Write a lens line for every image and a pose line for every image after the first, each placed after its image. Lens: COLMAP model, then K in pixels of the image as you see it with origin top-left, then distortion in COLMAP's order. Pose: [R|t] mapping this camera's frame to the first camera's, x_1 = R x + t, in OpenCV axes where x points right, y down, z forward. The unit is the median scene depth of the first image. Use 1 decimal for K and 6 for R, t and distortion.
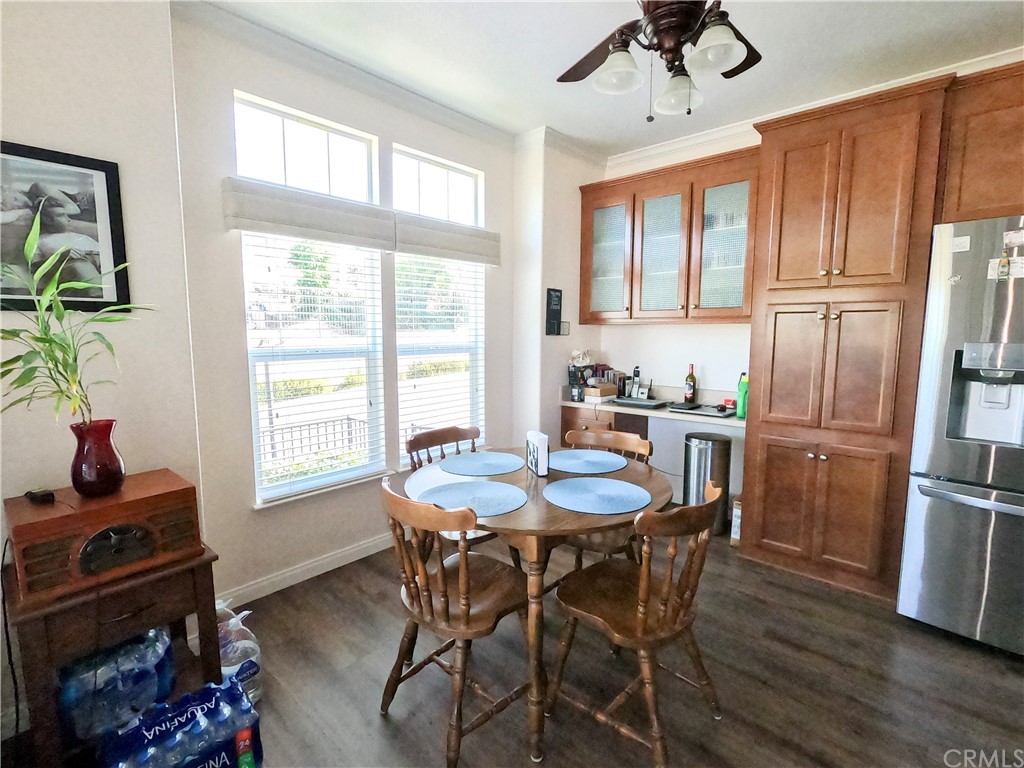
lens RADIAL K [[489.0, 0, 513.8], [0, 489.0, 386.1], [0, 0, 1]] dist [-0.004622, 0.000065]
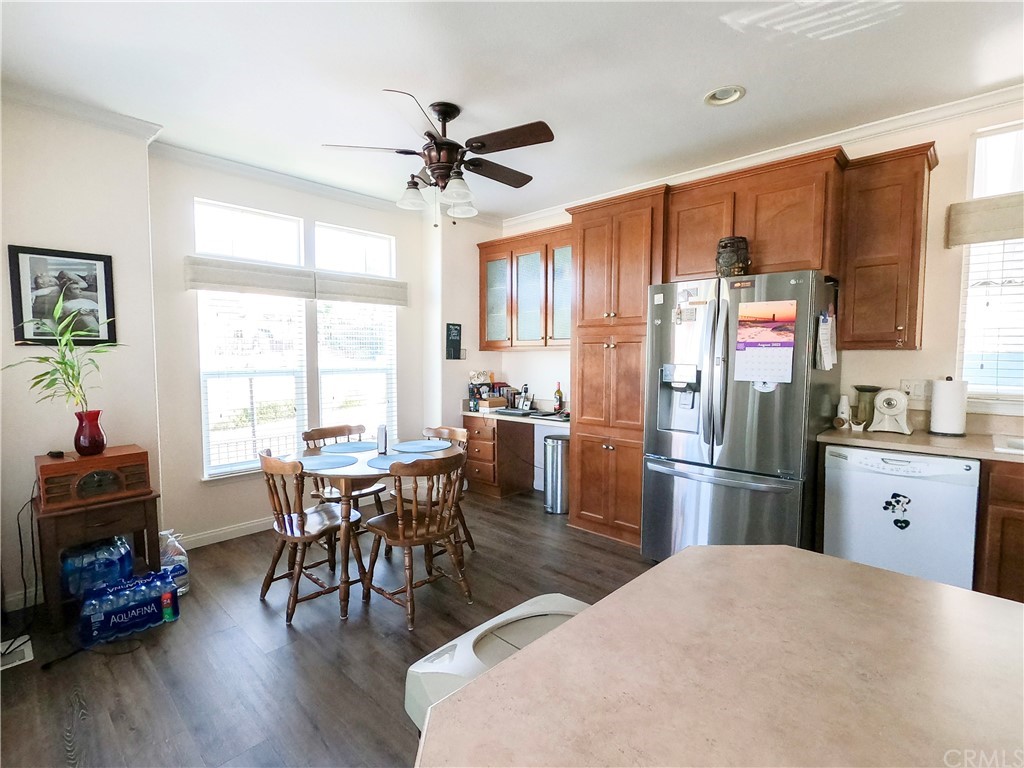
lens RADIAL K [[489.0, 0, 512.2], [0, 489.0, 386.4], [0, 0, 1]] dist [-0.004622, 0.000065]
pose [[0.999533, 0.000301, -0.030562, 0.418961], [-0.001753, 0.998871, -0.047479, 0.041248], [0.030513, 0.047510, 0.998405, -0.412557]]
